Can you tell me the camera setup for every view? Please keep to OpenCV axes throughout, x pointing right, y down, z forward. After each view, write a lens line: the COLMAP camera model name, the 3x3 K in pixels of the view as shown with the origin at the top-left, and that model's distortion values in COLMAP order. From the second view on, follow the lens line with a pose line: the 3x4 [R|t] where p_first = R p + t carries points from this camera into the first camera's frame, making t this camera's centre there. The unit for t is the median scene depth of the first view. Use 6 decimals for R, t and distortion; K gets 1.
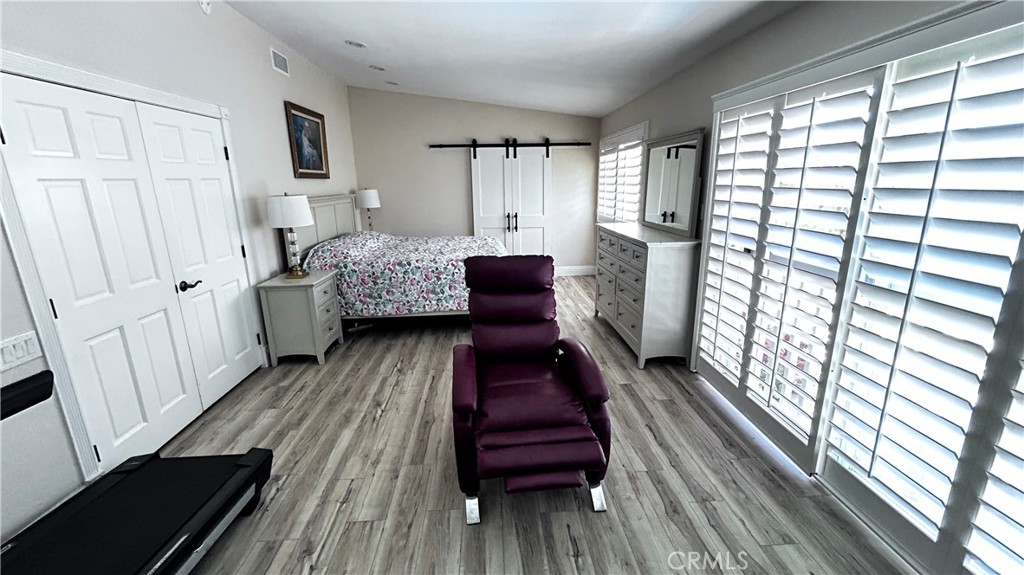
lens RADIAL K [[416.3, 0, 509.2], [0, 416.3, 284.6], [0, 0, 1]] dist [0.000543, -0.000073]
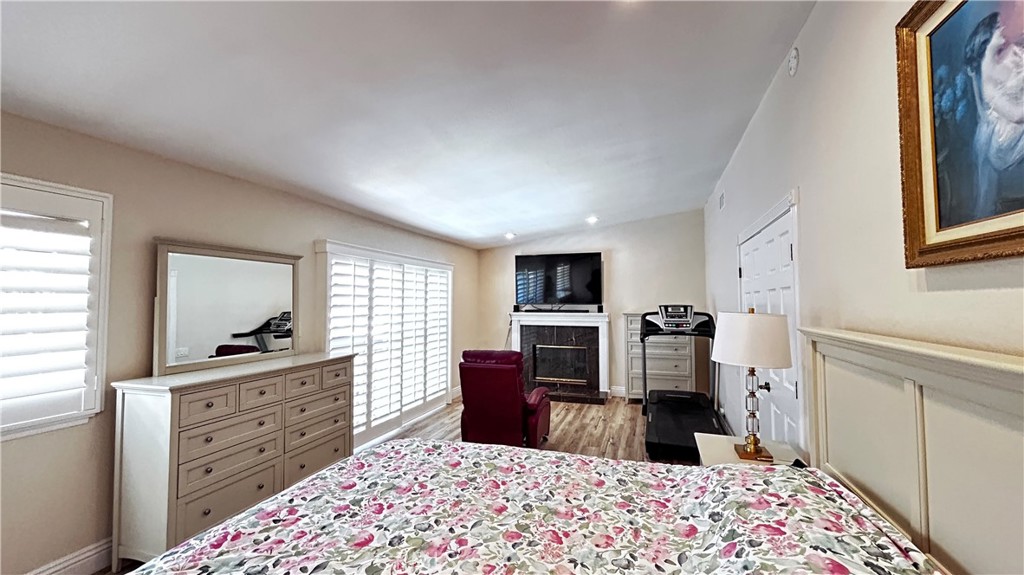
lens RADIAL K [[416.3, 0, 512.2], [0, 416.3, 285.8], [0, 0, 1]] dist [0.000543, -0.000073]
pose [[-0.929565, 0.028939, 0.367520, -0.784086], [0.103613, 0.977238, 0.185120, -0.720146], [-0.353797, 0.210161, -0.911405, 2.965271]]
